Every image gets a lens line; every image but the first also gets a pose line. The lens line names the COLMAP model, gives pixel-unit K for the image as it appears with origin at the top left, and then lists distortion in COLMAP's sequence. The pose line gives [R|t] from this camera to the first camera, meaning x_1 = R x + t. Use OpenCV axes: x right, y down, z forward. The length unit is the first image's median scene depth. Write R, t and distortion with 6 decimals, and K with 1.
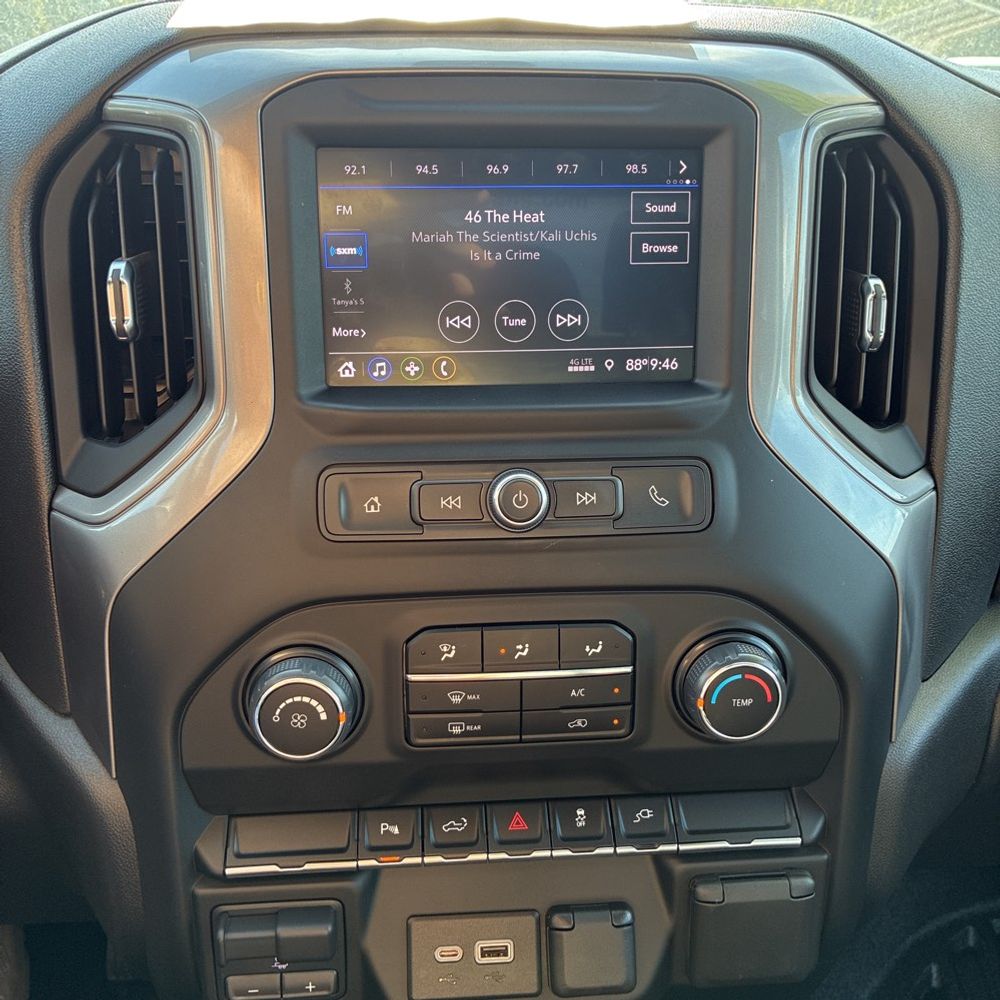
lens RADIAL K [[1014.9, 0, 505.4], [0, 1014.9, 499.8], [0, 0, 1]] dist [0.018185, 0.000000]
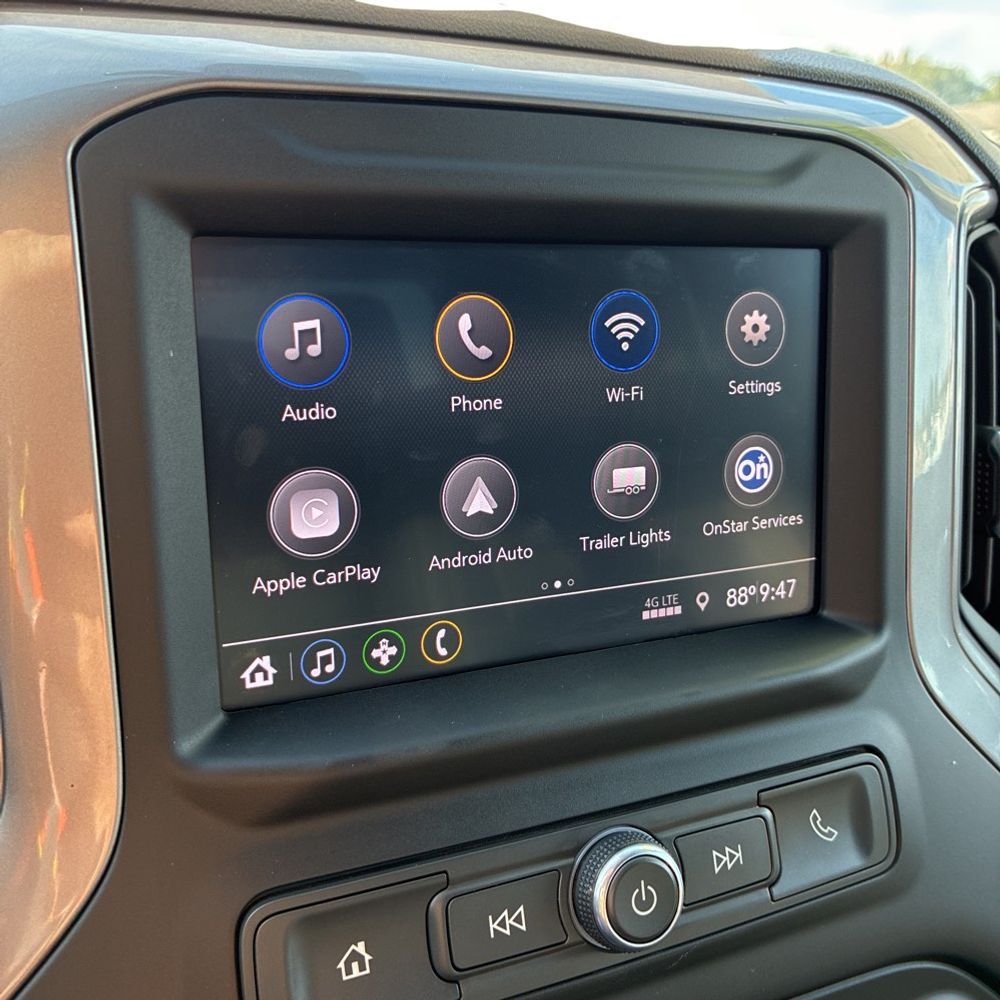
lens RADIAL K [[1014.9, 0, 503.7], [0, 1014.9, 493.0], [0, 0, 1]] dist [0.018185, 0.000000]
pose [[0.936963, -0.067679, 0.342812, -0.207860], [0.092856, 0.994015, -0.057549, -0.175129], [-0.336865, 0.085754, 0.937640, 0.486574]]
